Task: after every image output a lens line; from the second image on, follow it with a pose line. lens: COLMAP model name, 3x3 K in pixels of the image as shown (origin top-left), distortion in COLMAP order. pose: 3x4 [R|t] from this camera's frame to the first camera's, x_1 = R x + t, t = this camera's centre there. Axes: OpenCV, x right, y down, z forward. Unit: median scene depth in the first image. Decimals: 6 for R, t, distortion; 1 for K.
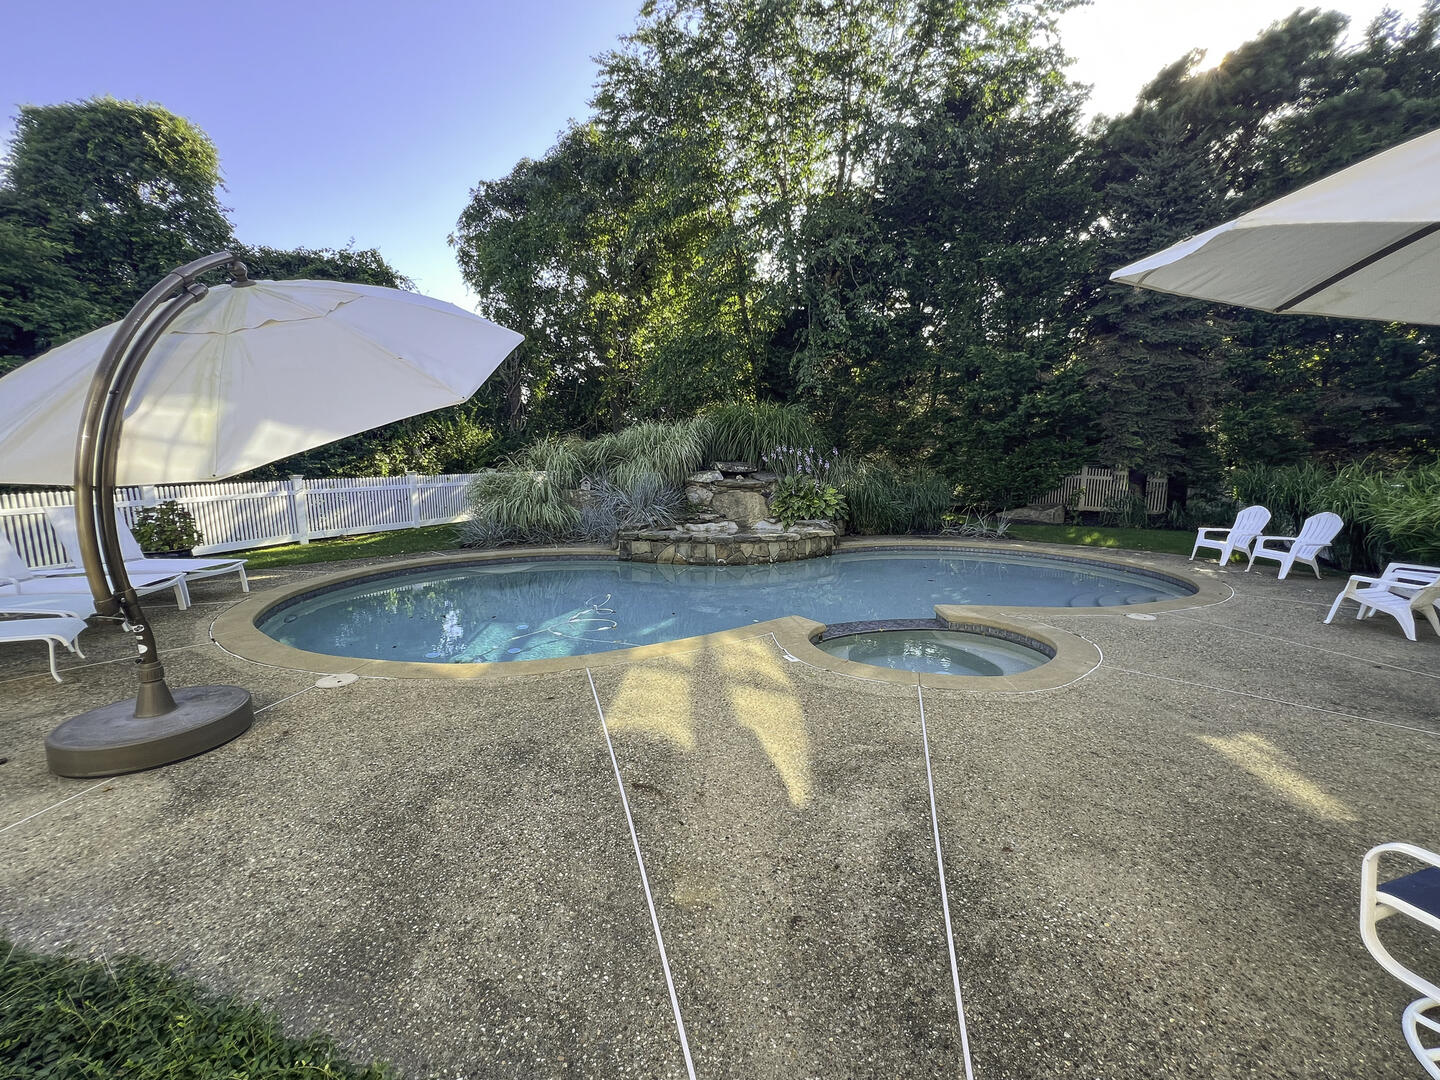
lens RADIAL K [[608.6, 0, 712.4], [0, 608.6, 538.2], [0, 0, 1]] dist [0.000848, 0.000106]
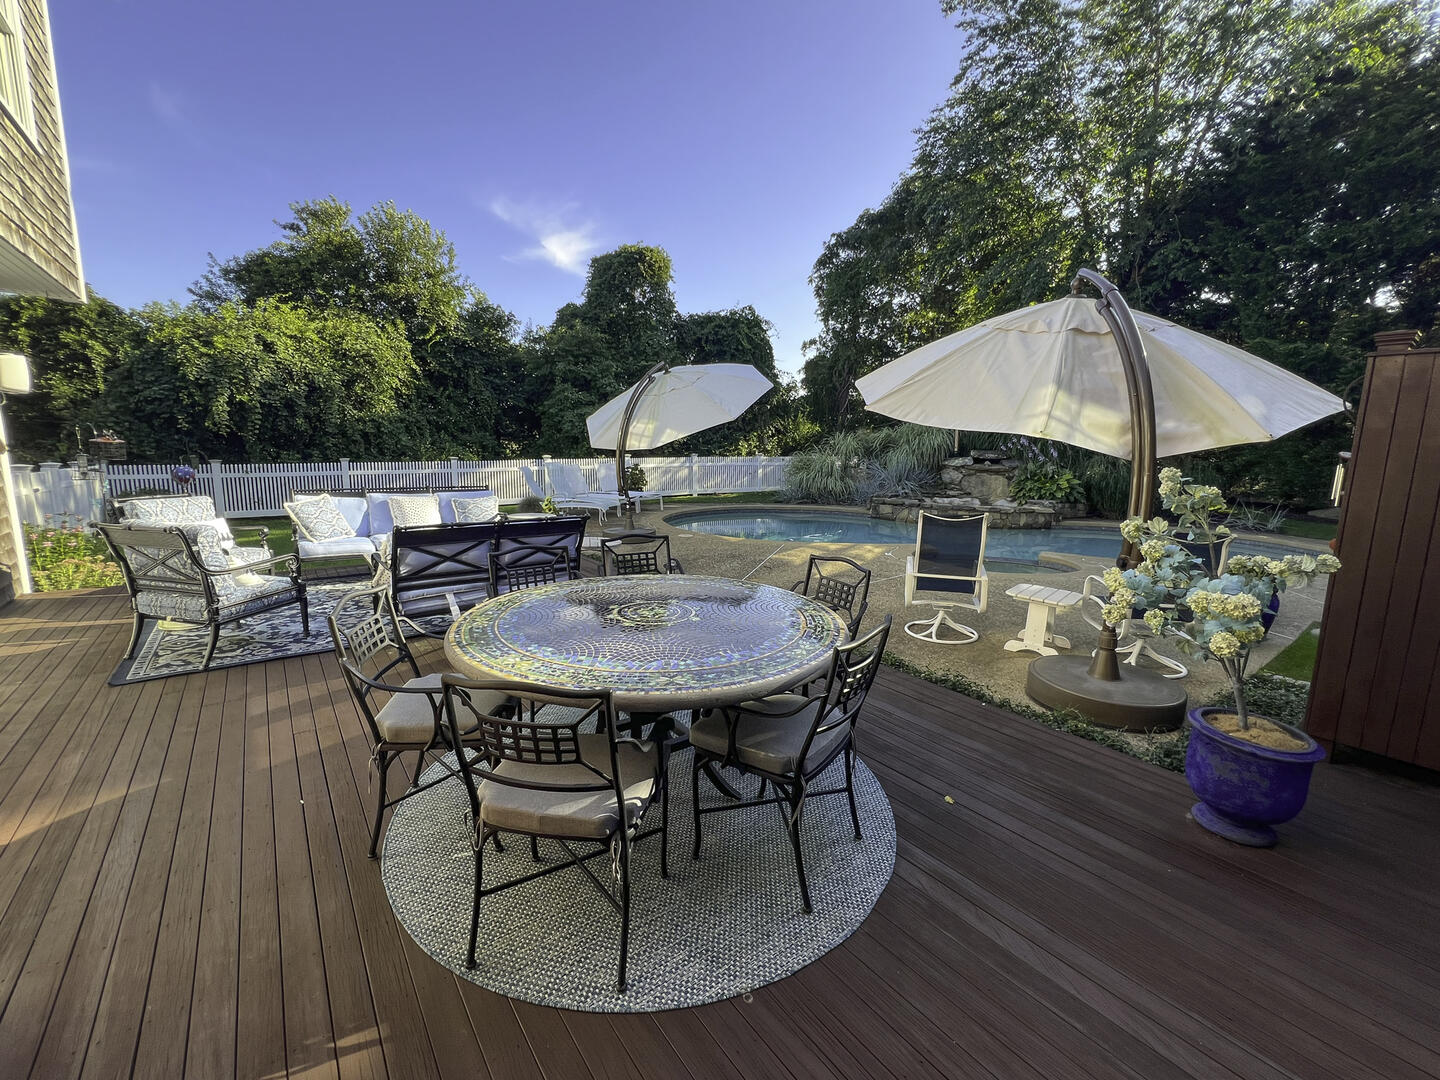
lens RADIAL K [[580.7, 0, 720.0], [0, 580.7, 540.0], [0, 0, 1]] dist [-0.001551, -0.000356]
pose [[0.837186, 0.099319, -0.537825, 0.239437], [-0.084764, 0.995053, 0.051810, 0.040070], [0.540310, 0.002214, 0.841463, -0.279489]]
